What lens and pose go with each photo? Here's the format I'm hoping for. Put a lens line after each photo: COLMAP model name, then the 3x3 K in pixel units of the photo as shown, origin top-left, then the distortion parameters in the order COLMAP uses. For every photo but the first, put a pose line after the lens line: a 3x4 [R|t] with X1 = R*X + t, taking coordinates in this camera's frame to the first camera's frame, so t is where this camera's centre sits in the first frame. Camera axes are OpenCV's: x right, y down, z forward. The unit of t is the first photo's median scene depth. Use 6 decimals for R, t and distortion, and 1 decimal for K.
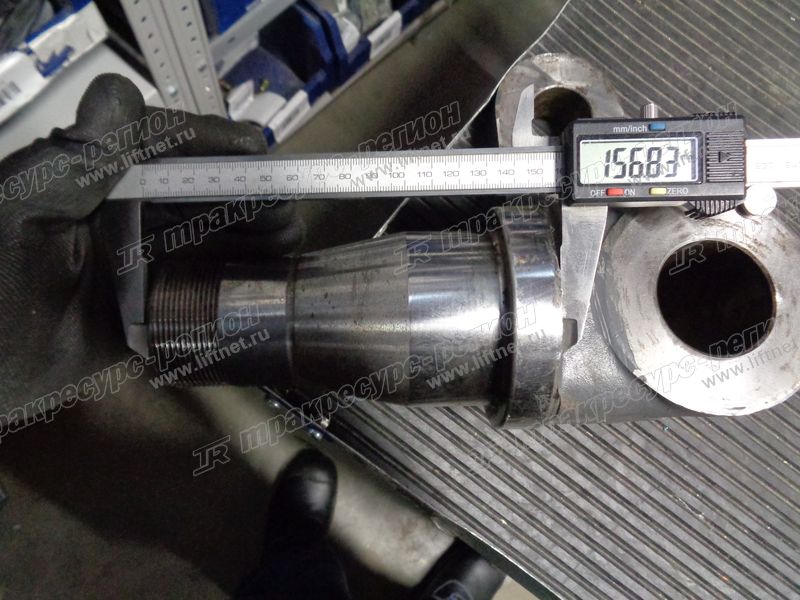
lens RADIAL K [[600.6, 0, 395.9], [0, 600.6, 297.1], [0, 0, 1]] dist [0.002206, 0.000189]
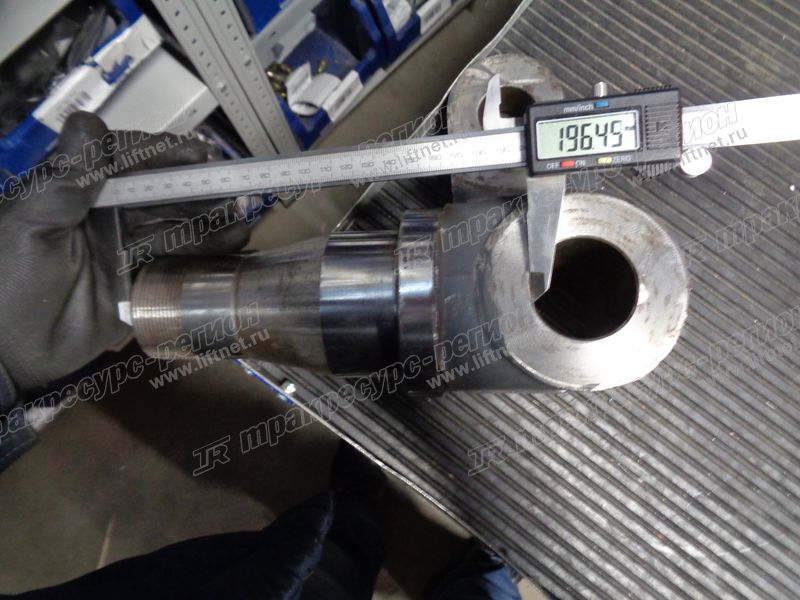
lens RADIAL K [[600.6, 0, 393.7], [0, 600.6, 298.5], [0, 0, 1]] dist [0.002206, 0.000189]
pose [[0.986206, -0.001032, -0.165520, 0.245247], [0.011674, 0.997924, 0.063332, -0.037856], [0.165111, -0.064390, 0.984171, -0.124674]]
